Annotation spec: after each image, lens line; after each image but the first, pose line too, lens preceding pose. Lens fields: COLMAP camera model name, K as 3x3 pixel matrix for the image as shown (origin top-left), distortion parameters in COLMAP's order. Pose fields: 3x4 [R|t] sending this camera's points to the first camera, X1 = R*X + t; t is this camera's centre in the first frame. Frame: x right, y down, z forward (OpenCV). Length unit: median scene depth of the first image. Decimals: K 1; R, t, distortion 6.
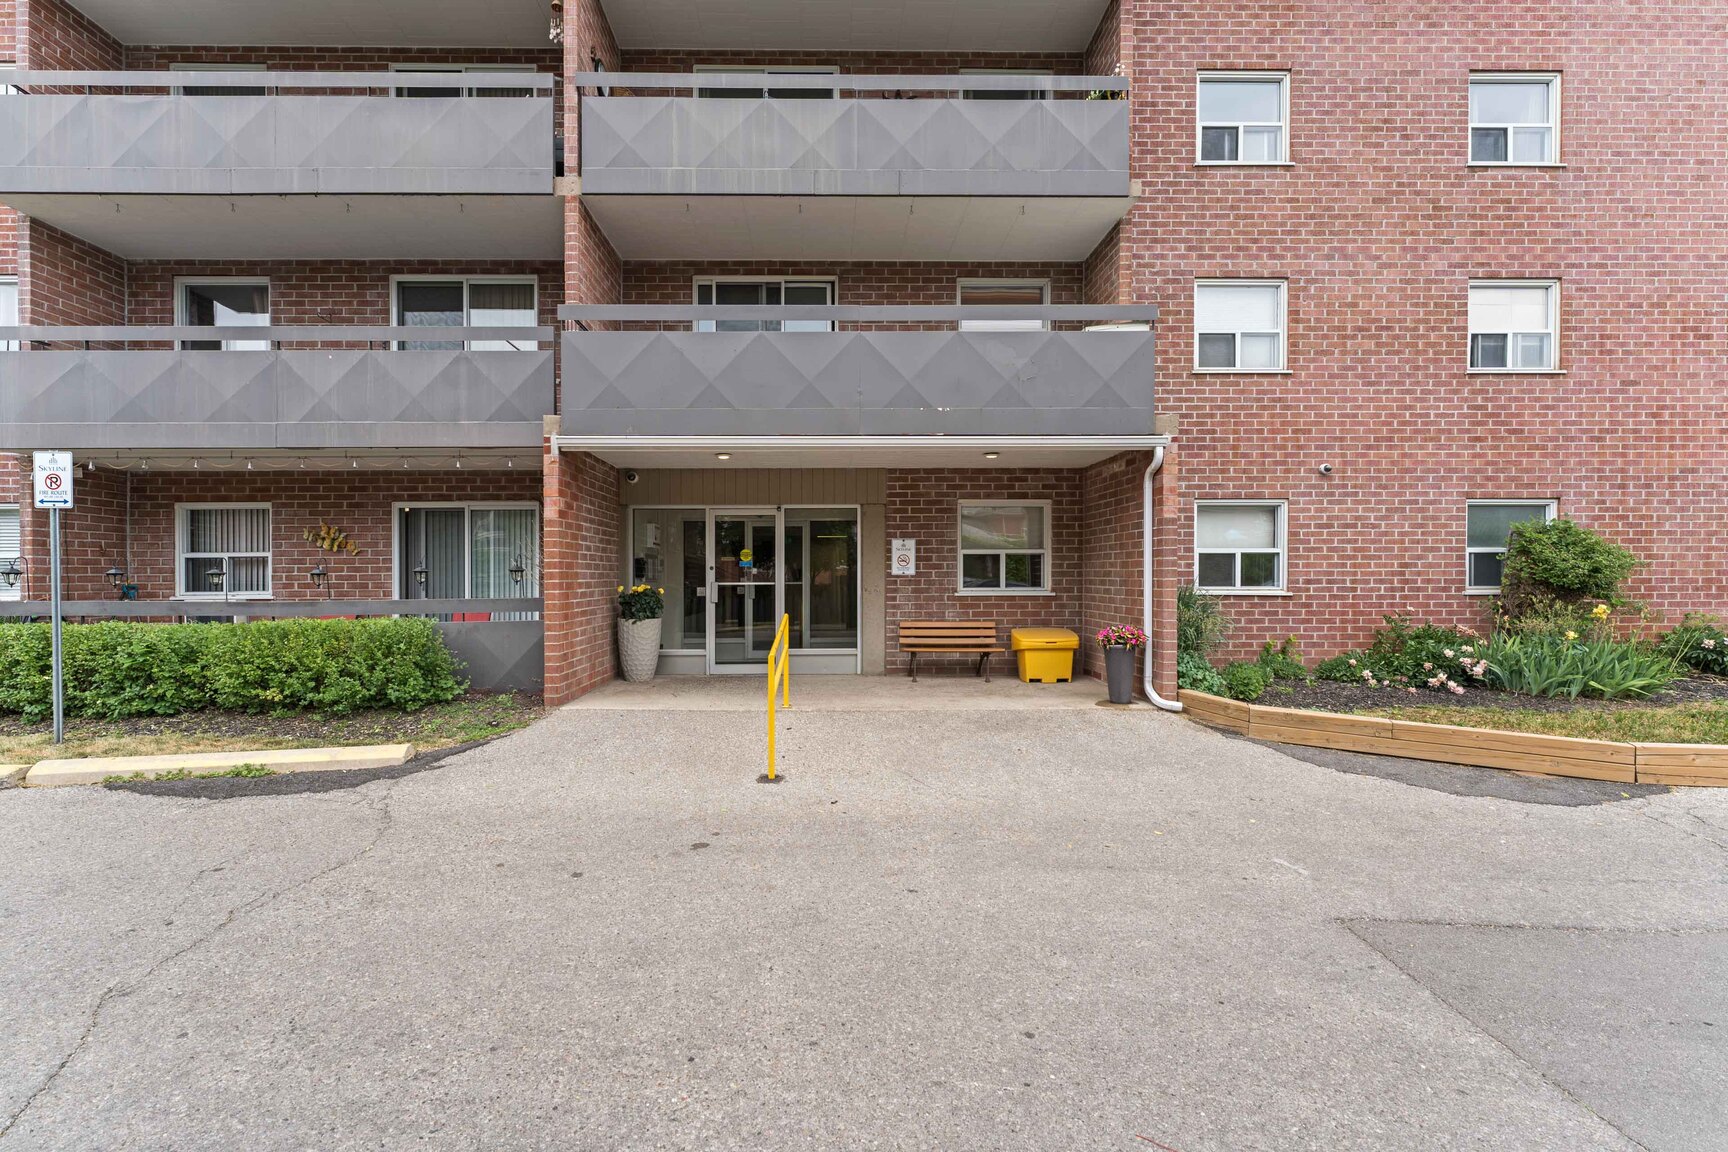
lens RADIAL K [[694.6, 0, 869.8], [0, 694.6, 583.0], [0, 0, 1]] dist [0.000428, 0.000073]
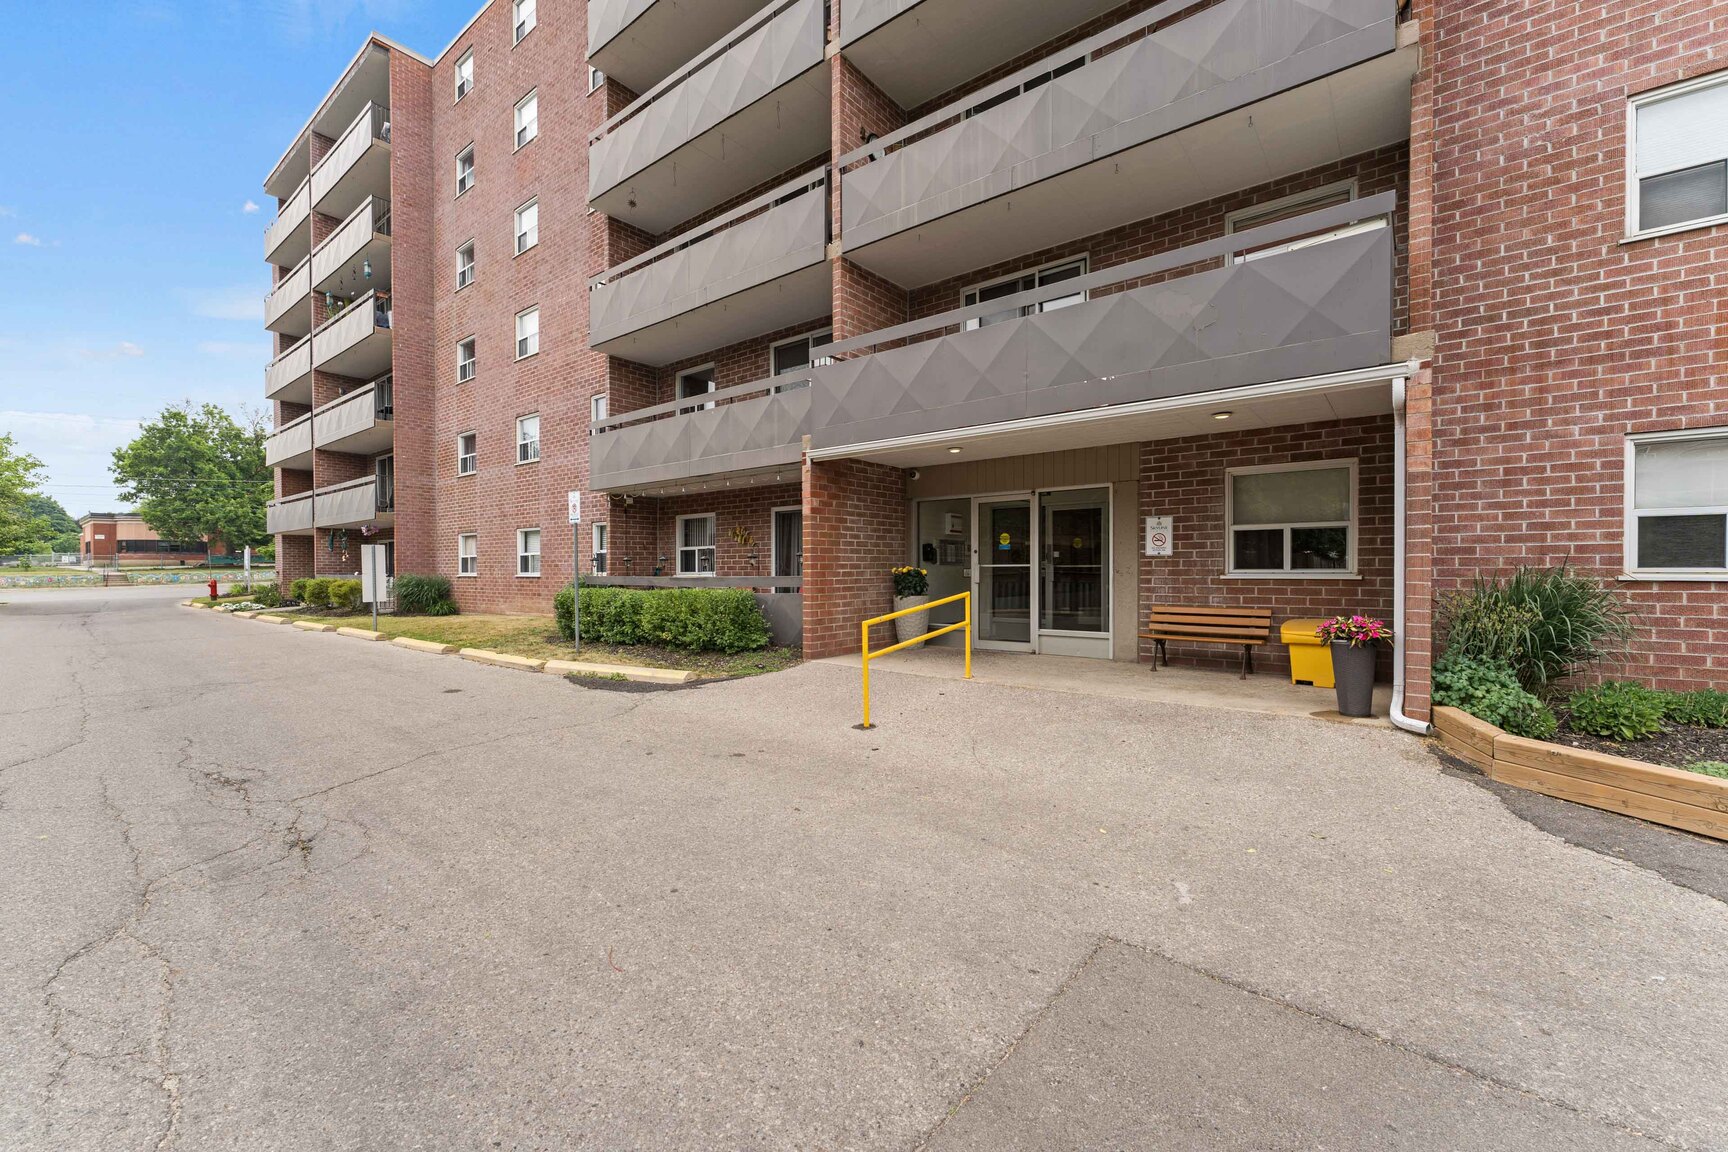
lens RADIAL K [[694.6, 0, 880.1], [0, 694.6, 570.9], [0, 0, 1]] dist [0.000428, 0.000073]
pose [[0.784526, 0.001003, -0.620095, 0.399355], [-0.000985, 0.999999, 0.000372, 0.010646], [0.620095, 0.000319, 0.784527, 0.058139]]
